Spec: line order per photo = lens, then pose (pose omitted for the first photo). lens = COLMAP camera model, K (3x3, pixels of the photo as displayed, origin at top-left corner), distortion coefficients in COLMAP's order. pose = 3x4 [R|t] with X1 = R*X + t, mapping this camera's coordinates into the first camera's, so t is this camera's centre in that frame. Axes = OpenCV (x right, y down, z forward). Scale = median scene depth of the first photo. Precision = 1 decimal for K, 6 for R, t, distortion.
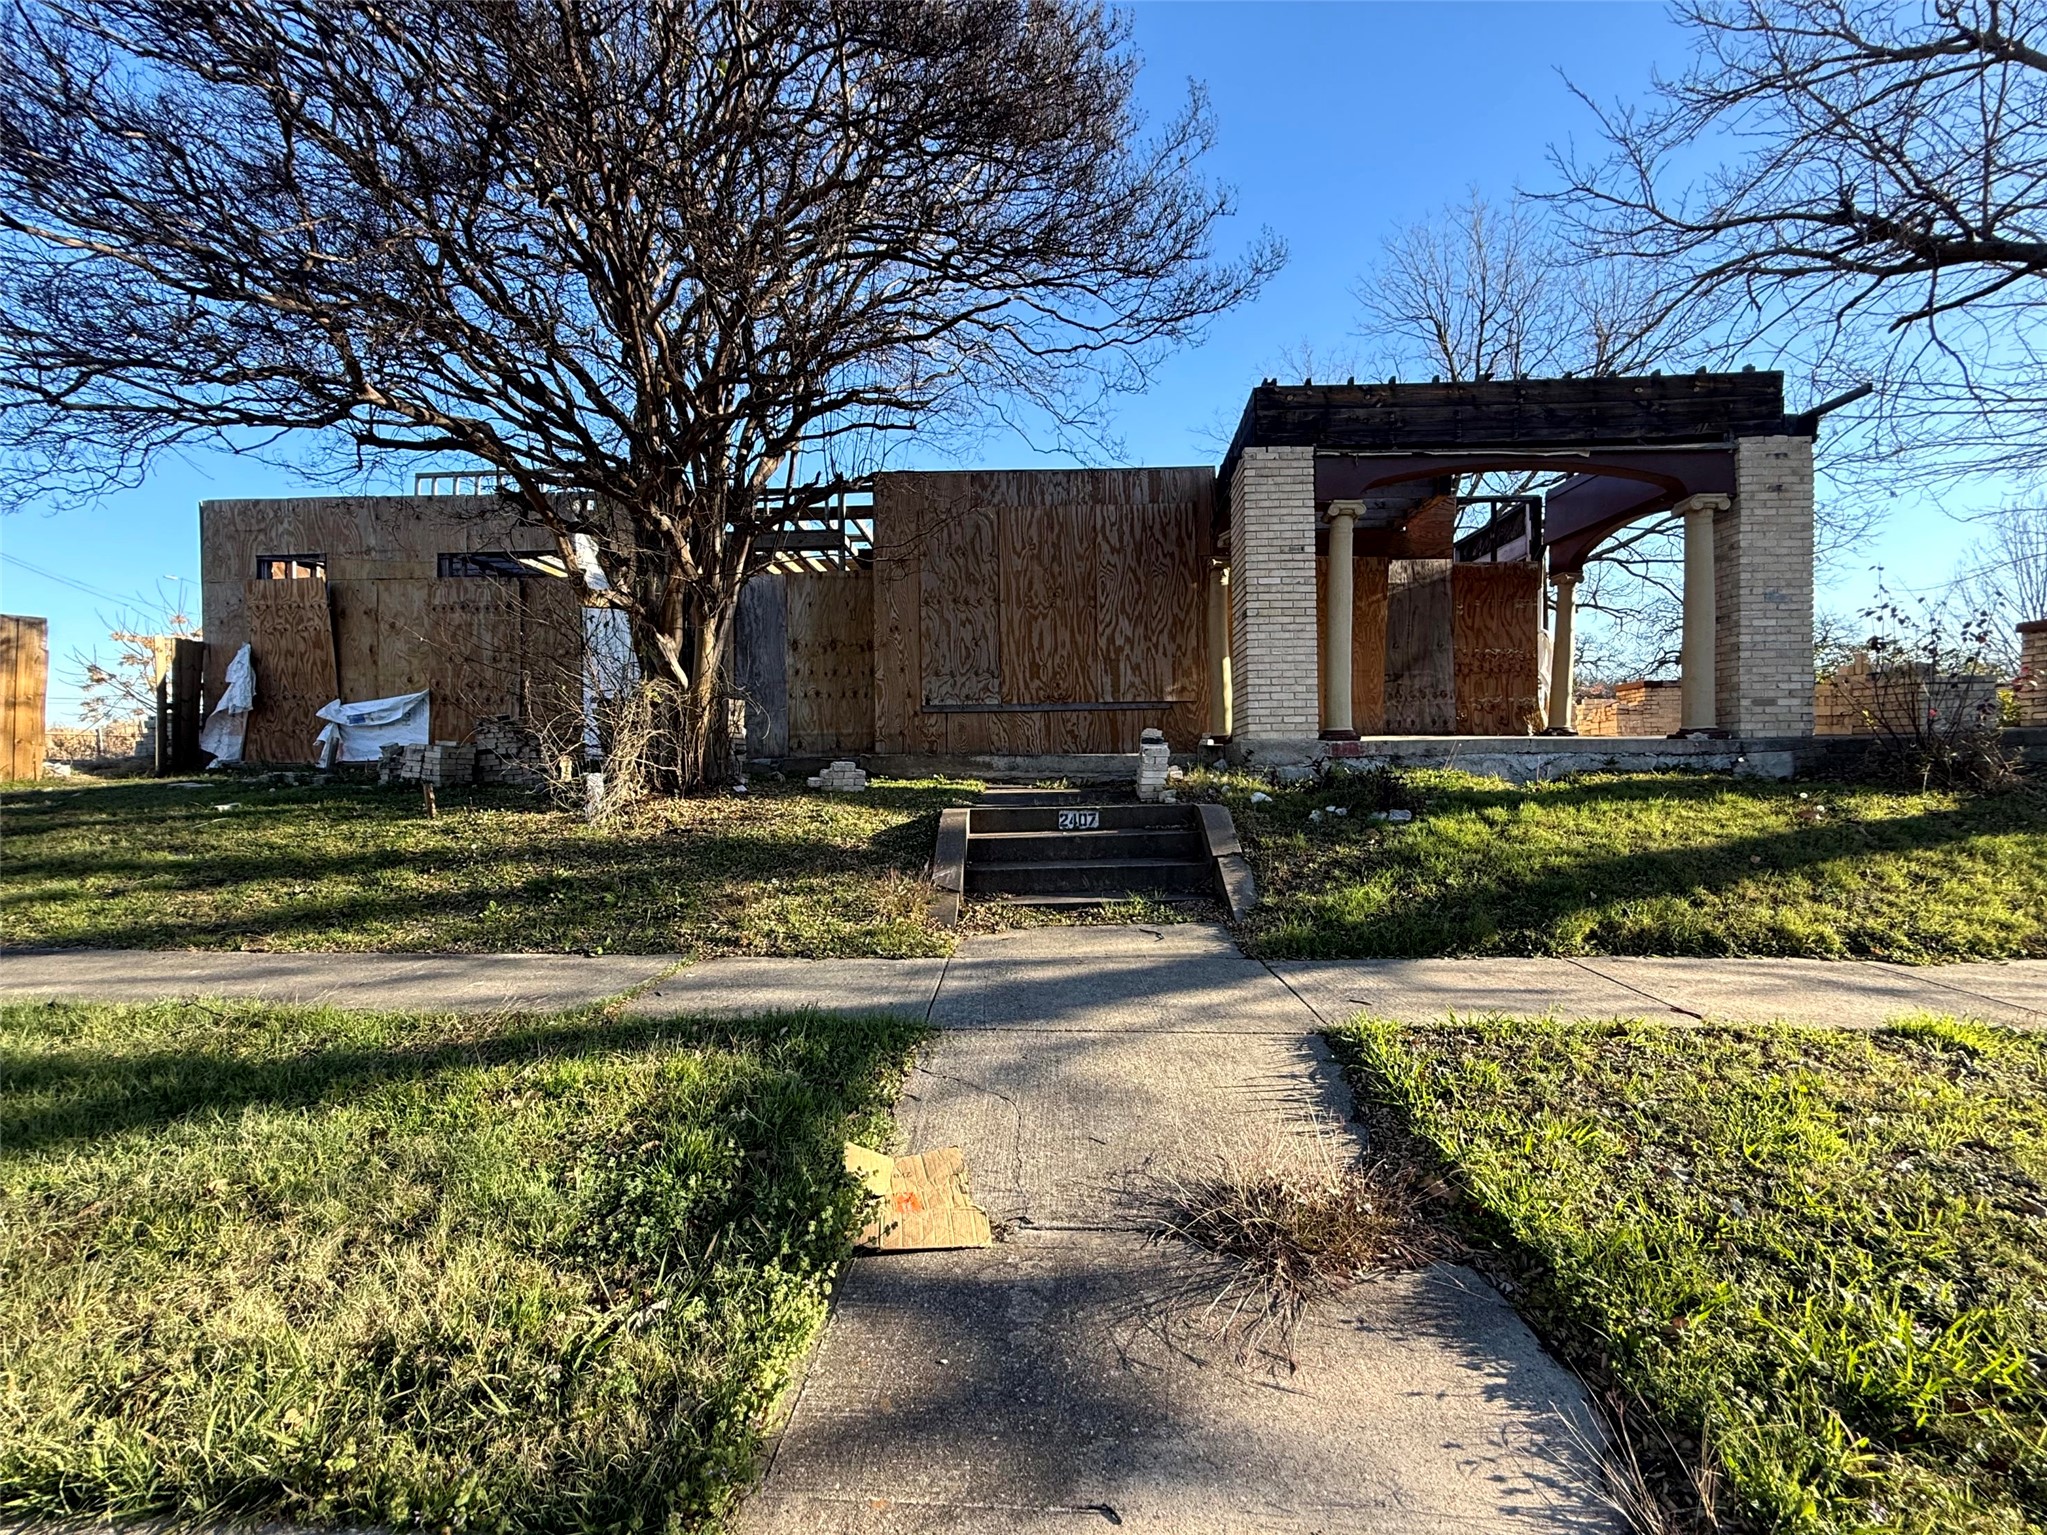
lens RADIAL K [[828.6, 0, 1025.5], [0, 828.6, 777.4], [0, 0, 1]] dist [-0.000252, -0.000099]
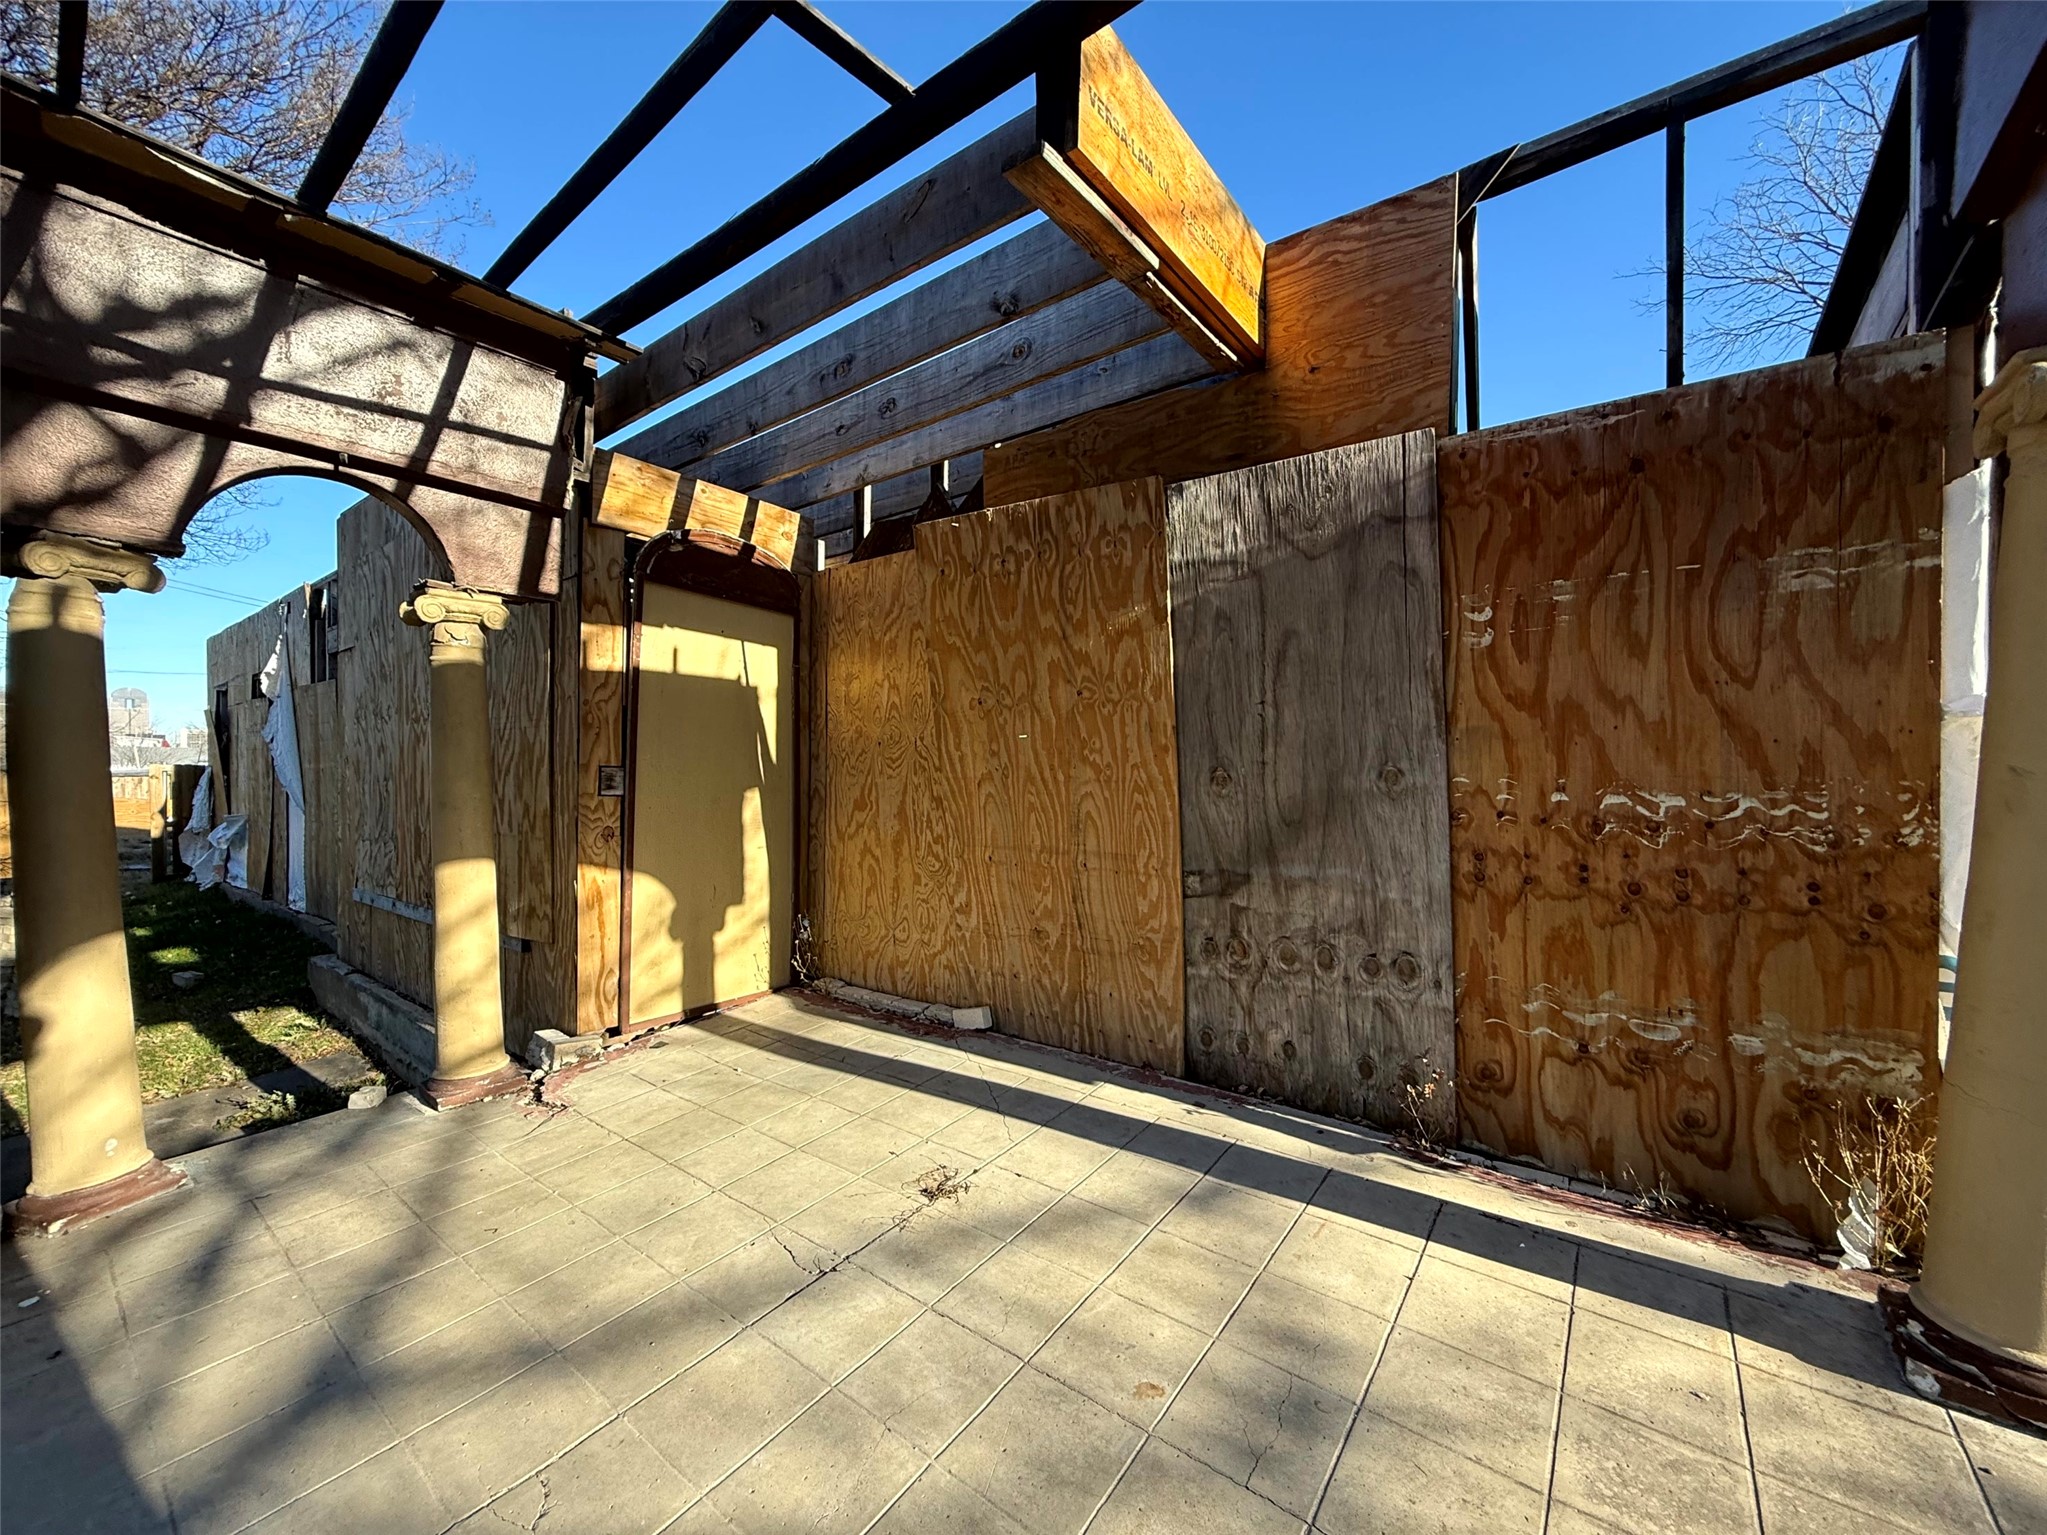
lens RADIAL K [[828.6, 0, 1025.5], [0, 828.6, 777.4], [0, 0, 1]] dist [-0.000252, -0.000099]
pose [[0.813417, 0.009723, -0.581600, 0.564200], [-0.005702, 0.999946, 0.008742, -0.162141], [0.581654, -0.003794, 0.813428, 0.735184]]
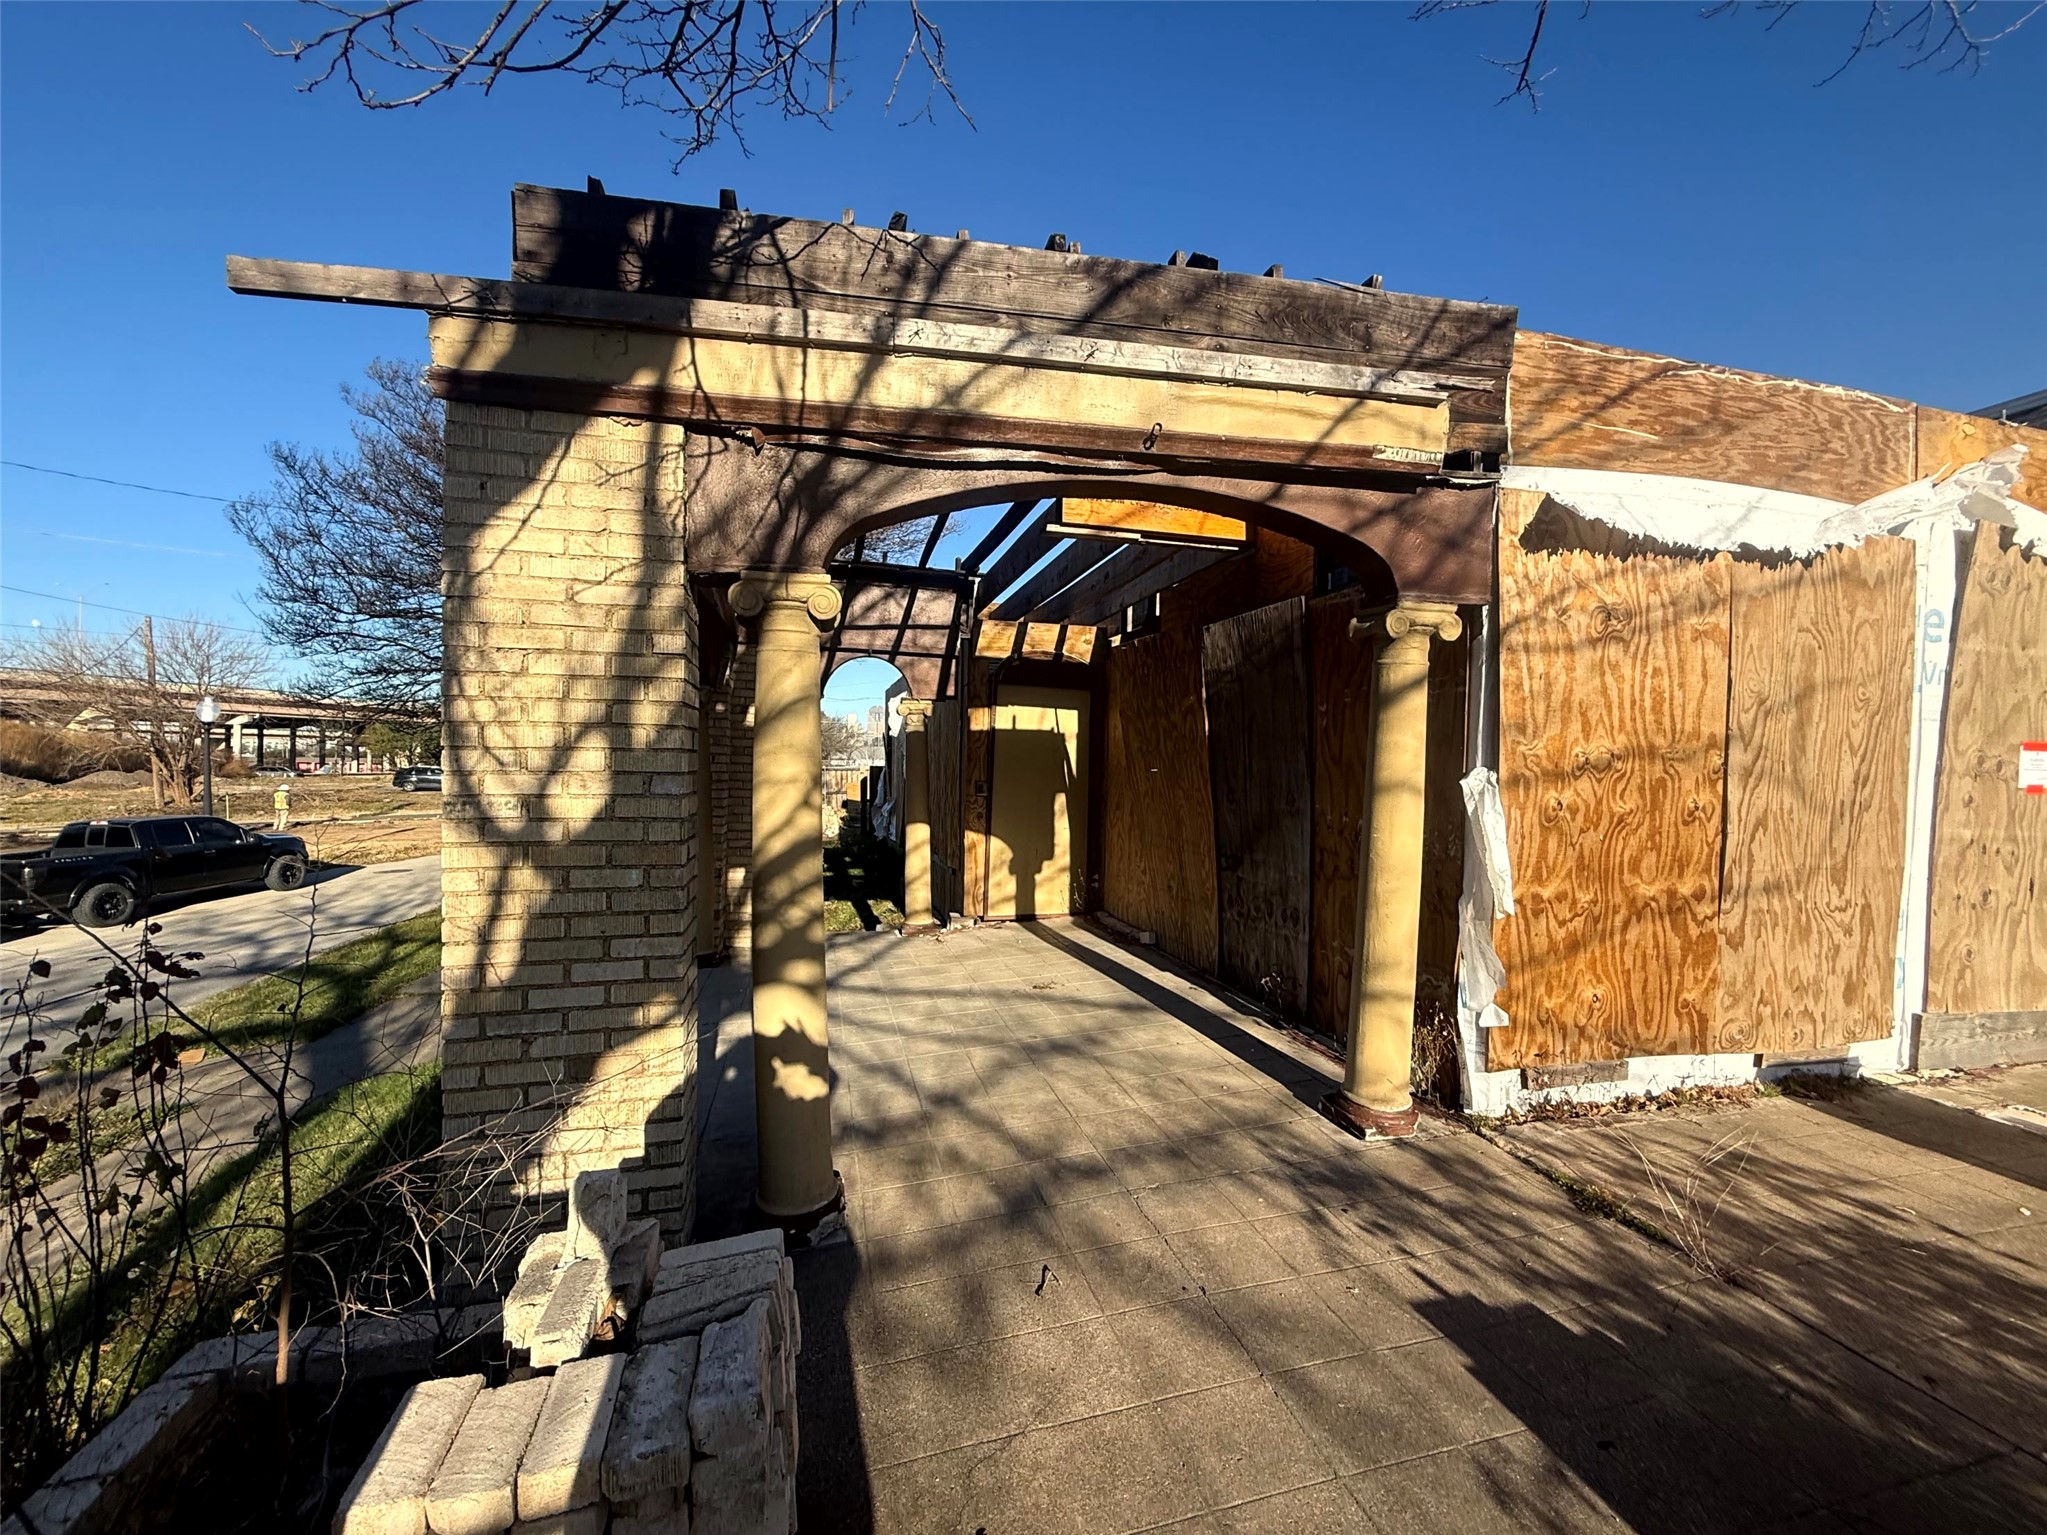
lens RADIAL K [[828.6, 0, 1025.5], [0, 828.6, 777.4], [0, 0, 1]] dist [-0.000252, -0.000099]
pose [[0.294499, 0.025393, -0.955314, 0.873196], [-0.016976, 0.999628, 0.021337, -0.180403], [0.955501, 0.009933, 0.294821, 0.753291]]
